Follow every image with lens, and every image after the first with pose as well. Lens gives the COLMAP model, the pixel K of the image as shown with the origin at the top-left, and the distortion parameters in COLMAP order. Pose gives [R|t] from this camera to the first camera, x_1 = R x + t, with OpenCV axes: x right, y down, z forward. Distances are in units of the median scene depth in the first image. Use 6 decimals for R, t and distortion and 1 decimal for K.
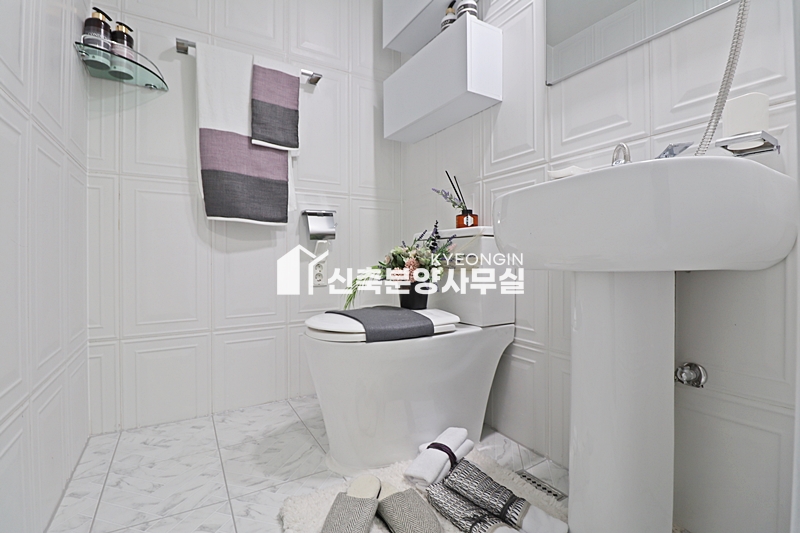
lens RADIAL K [[371.1, 0, 399.7], [0, 371.1, 257.9], [0, 0, 1]] dist [-0.003160, -0.011884]
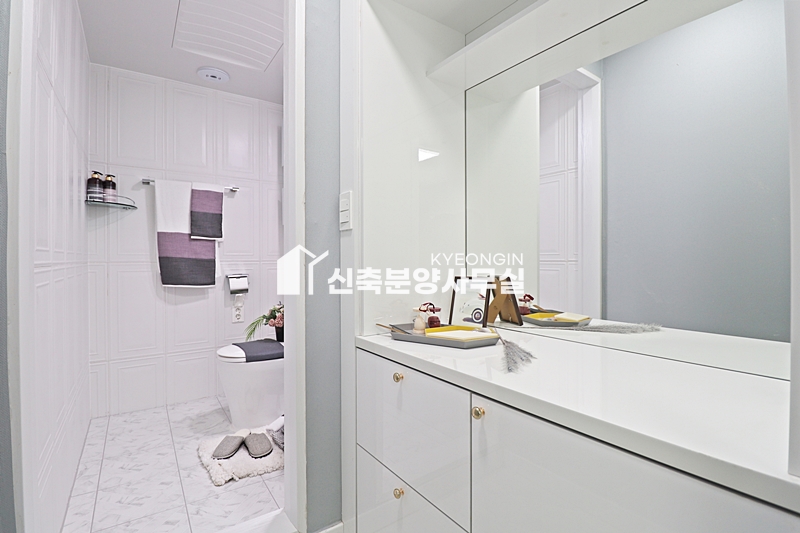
lens RADIAL K [[380.1, 0, 400.0], [0, 380.1, 258.2], [0, 0, 1]] dist [-0.013422, -0.000684]
pose [[0.997516, -0.001680, 0.070423, 0.417451], [0.001718, 0.999998, -0.000471, -0.230120], [-0.070422, 0.000590, 0.997517, -0.755545]]
